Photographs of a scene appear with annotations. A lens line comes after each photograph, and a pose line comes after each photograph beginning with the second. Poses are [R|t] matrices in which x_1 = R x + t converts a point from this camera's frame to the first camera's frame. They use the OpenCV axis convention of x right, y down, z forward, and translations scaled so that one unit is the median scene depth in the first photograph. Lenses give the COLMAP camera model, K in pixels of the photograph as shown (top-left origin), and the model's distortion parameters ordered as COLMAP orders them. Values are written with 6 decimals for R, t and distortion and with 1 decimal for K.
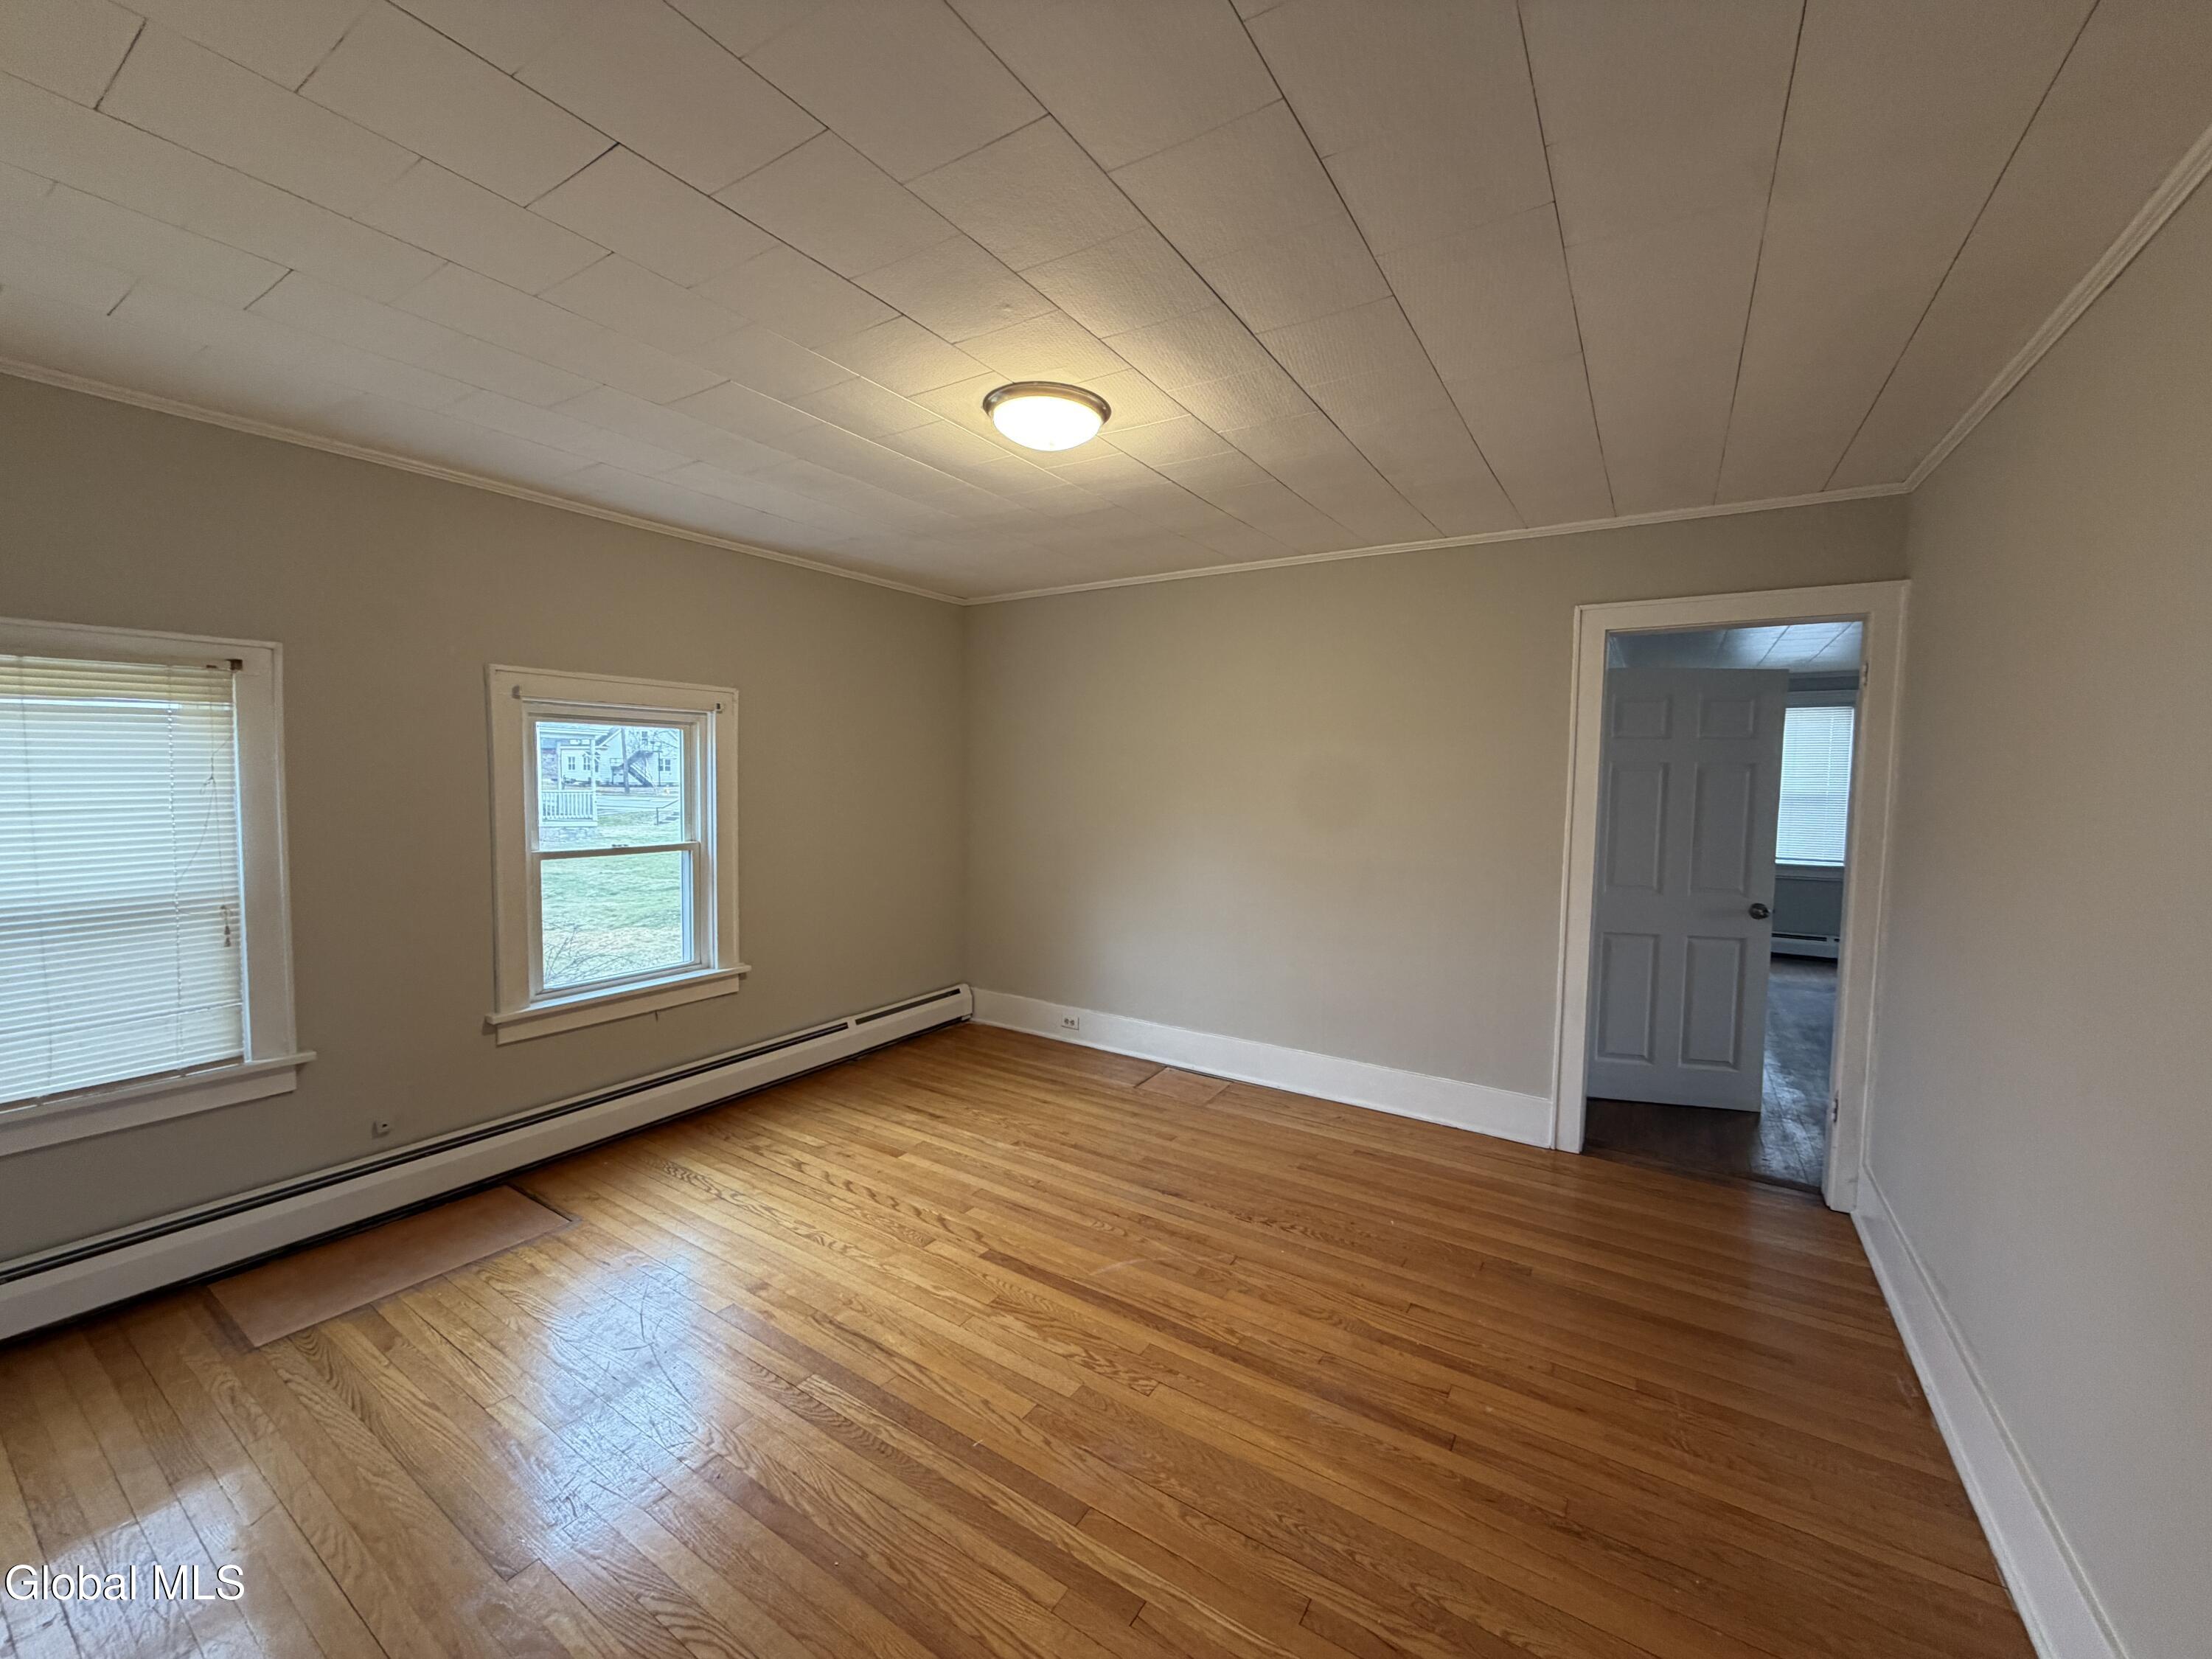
lens RADIAL K [[876.1, 0, 1098.4], [0, 876.1, 830.6], [0, 0, 1]] dist [0.000229, -0.000255]
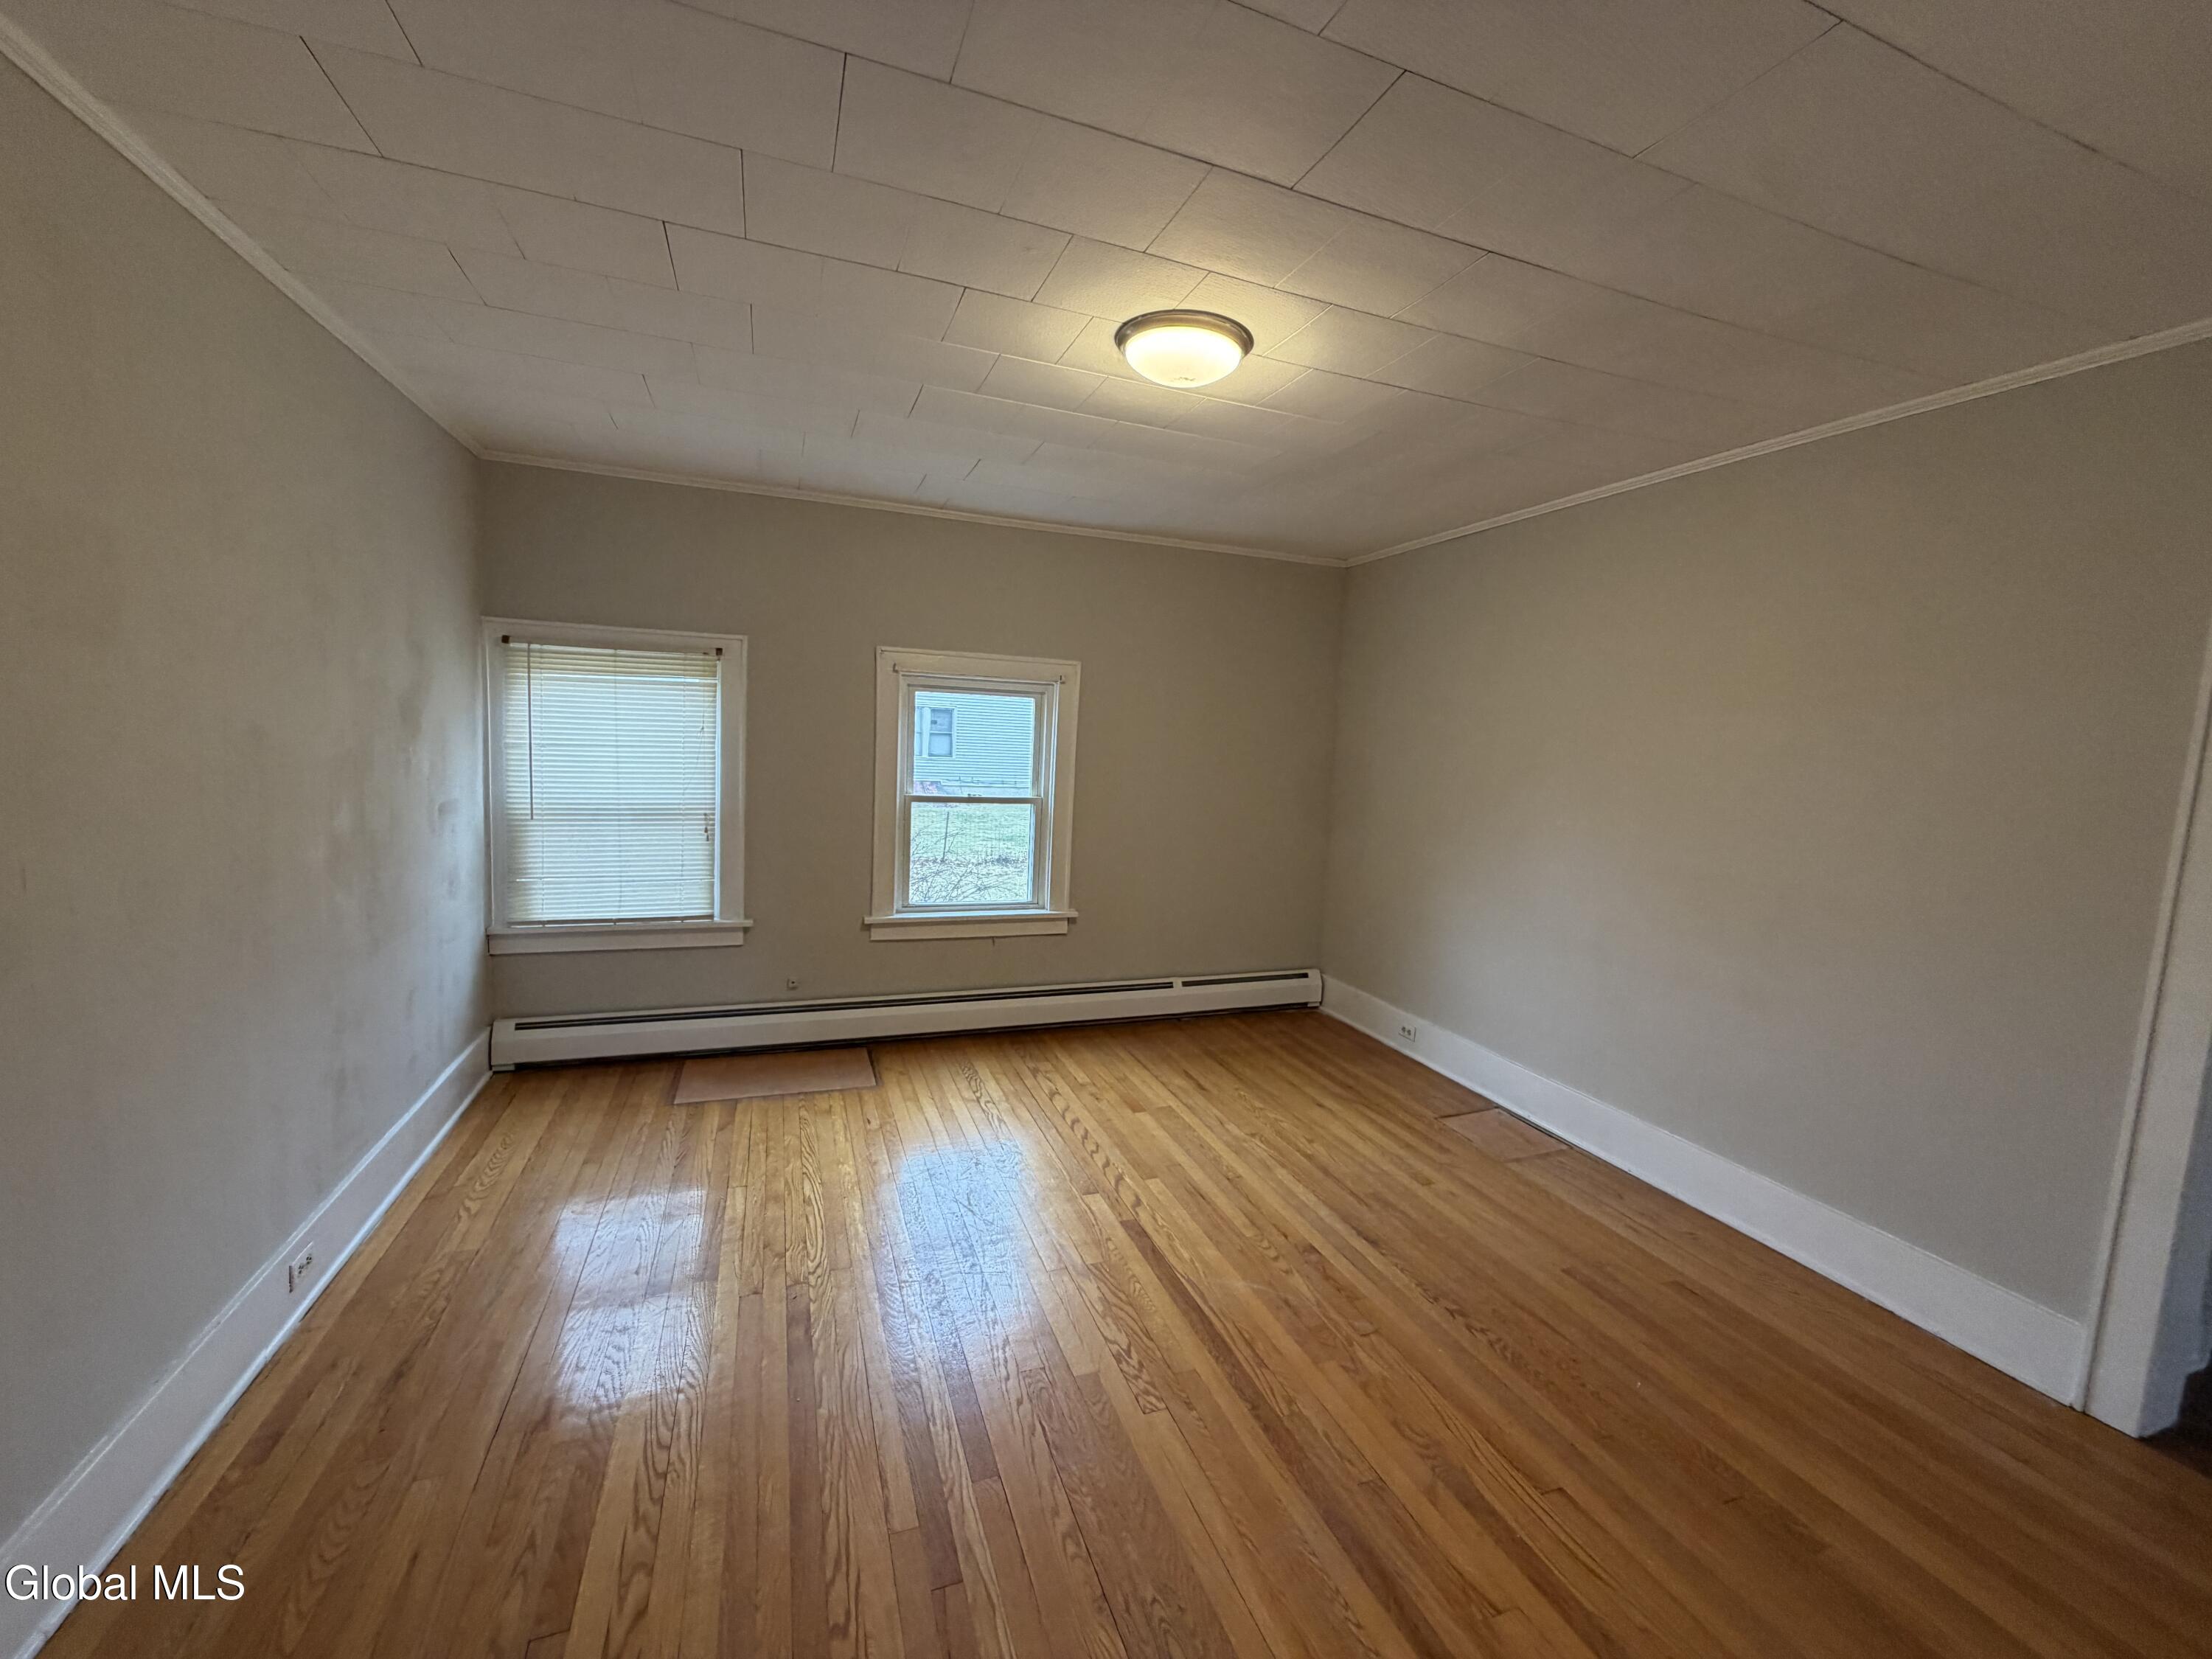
lens RADIAL K [[876.1, 0, 1099.4], [0, 876.1, 827.8], [0, 0, 1]] dist [0.000229, -0.000255]
pose [[0.800734, 0.082163, -0.593359, 0.367826], [-0.072593, 0.996558, 0.040031, 0.001425], [0.594606, 0.011019, 0.803942, 0.164804]]
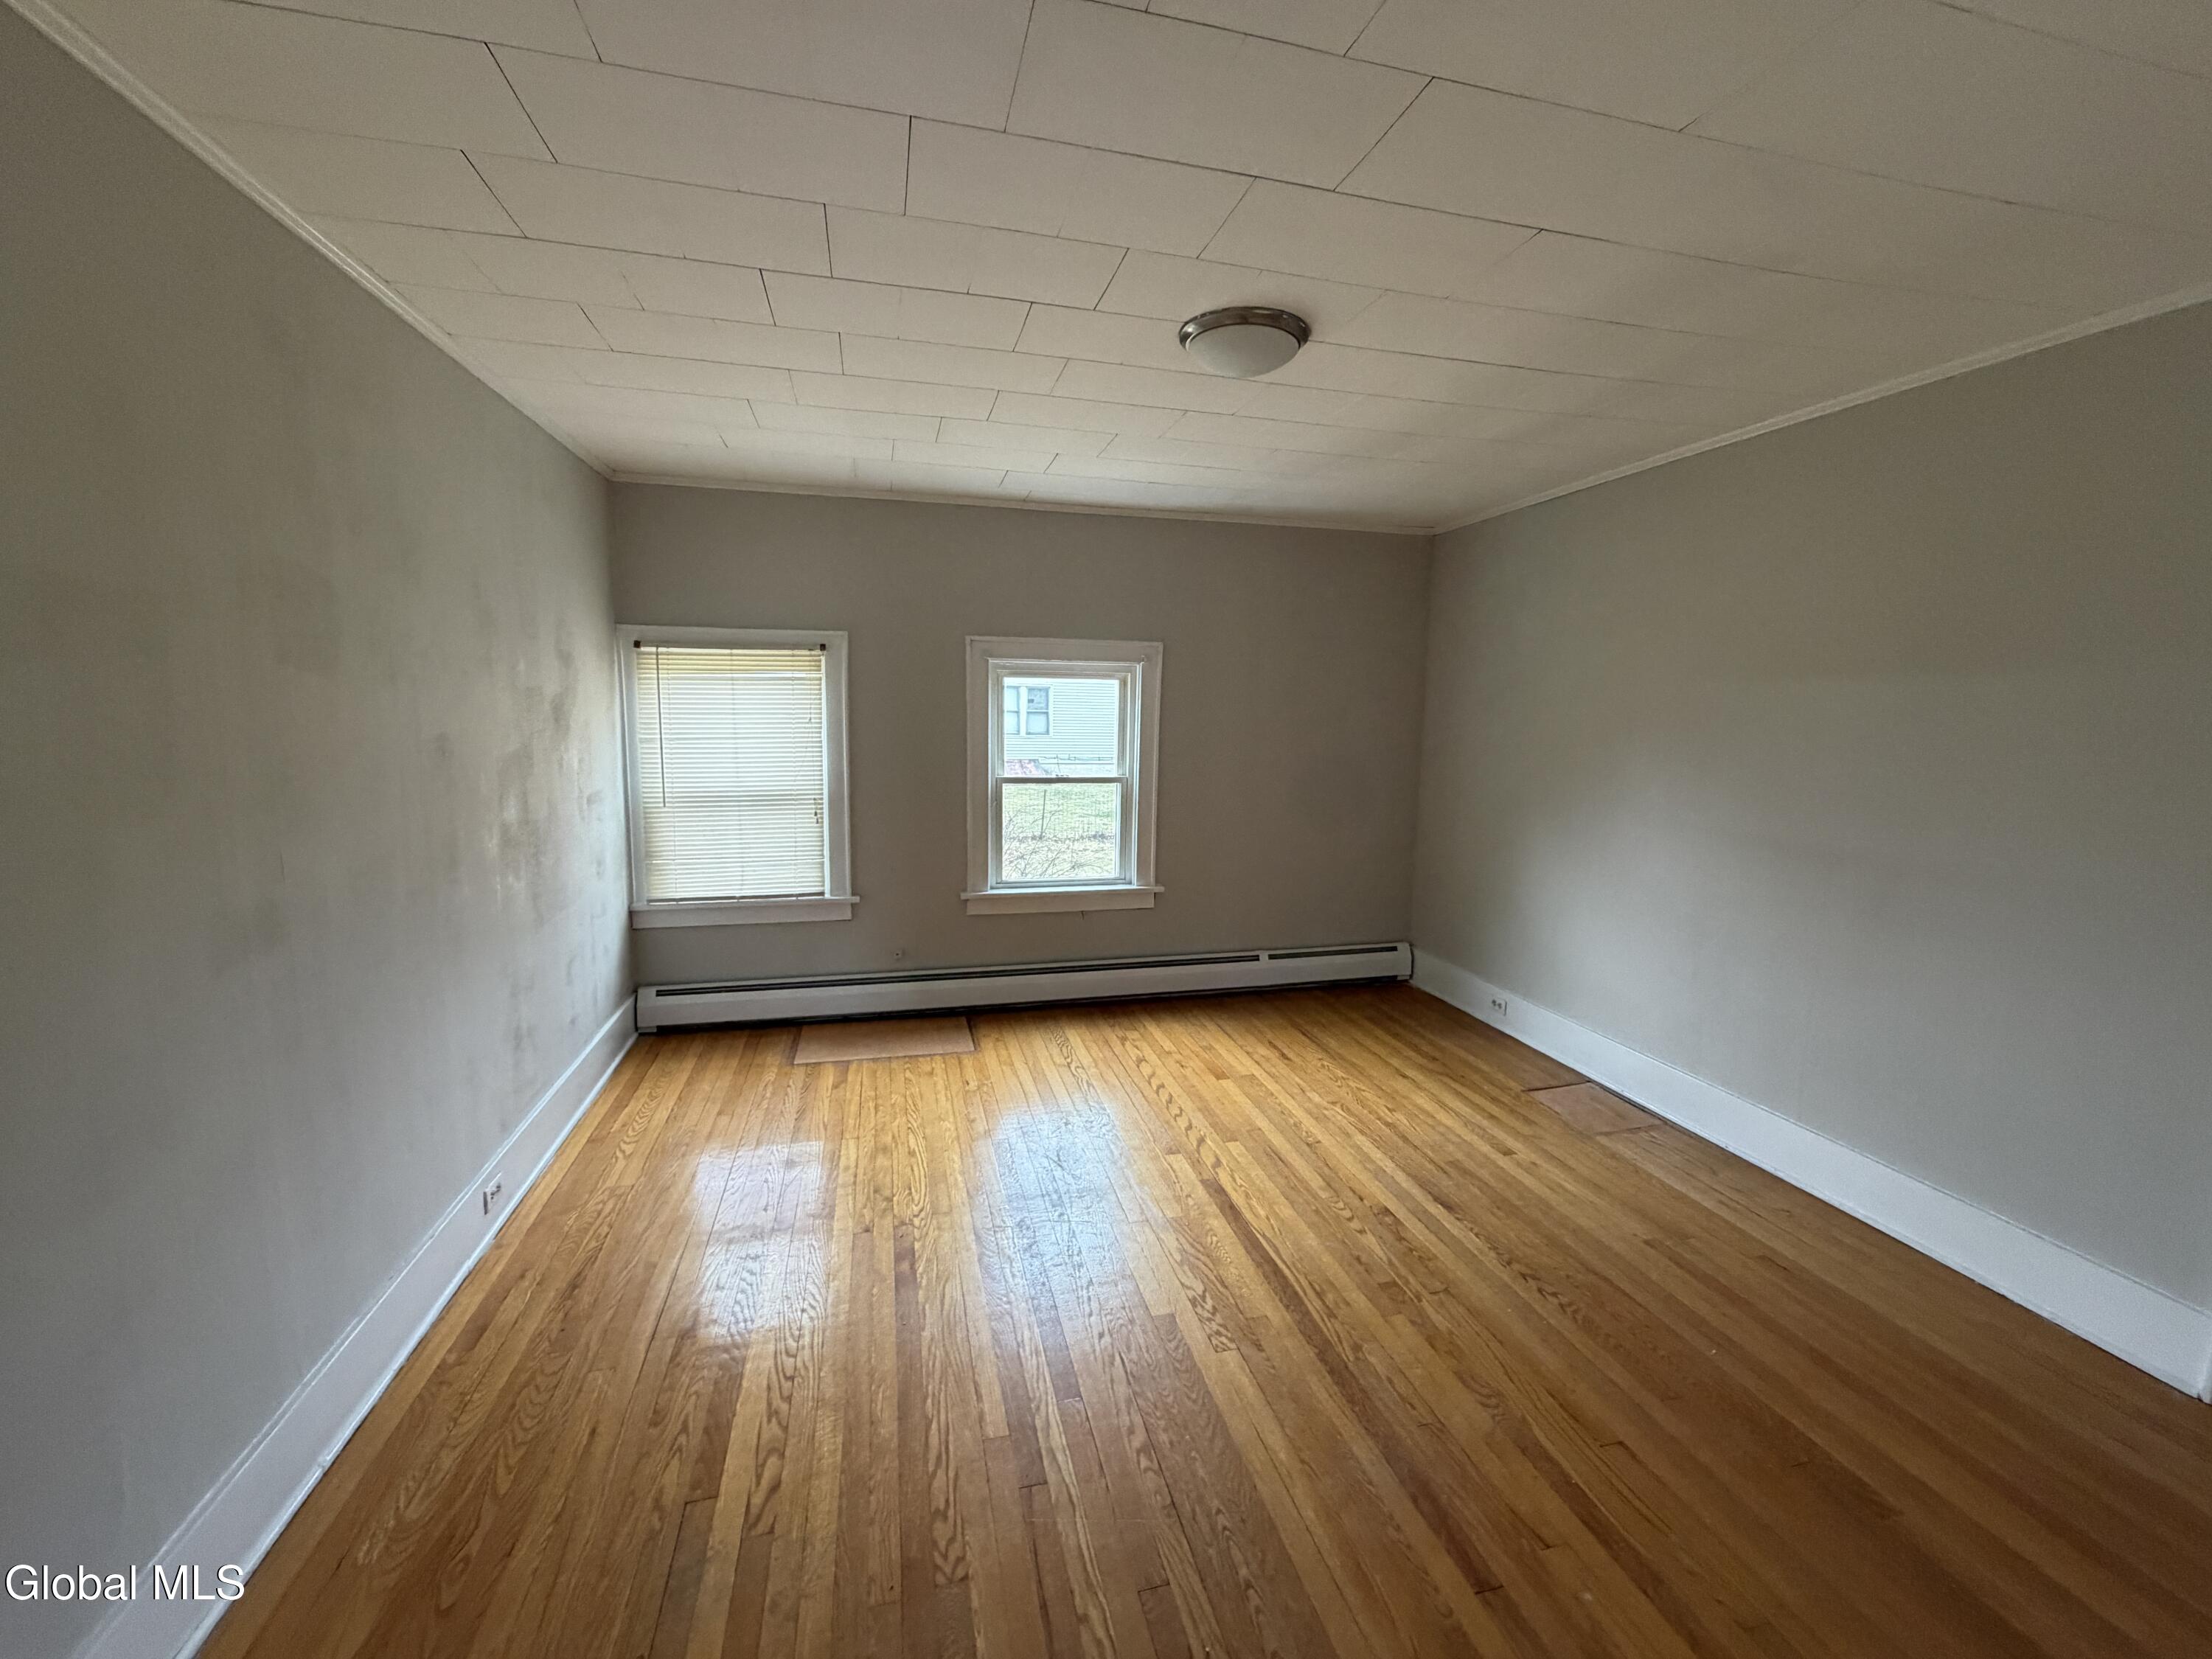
lens RADIAL K [[876.1, 0, 1099.7], [0, 876.1, 829.6], [0, 0, 1]] dist [0.000229, -0.000255]
pose [[0.730539, 0.089716, -0.676952, 0.413467], [-0.050349, 0.995710, 0.077626, -0.007054], [0.681012, -0.022625, 0.731922, 0.145469]]
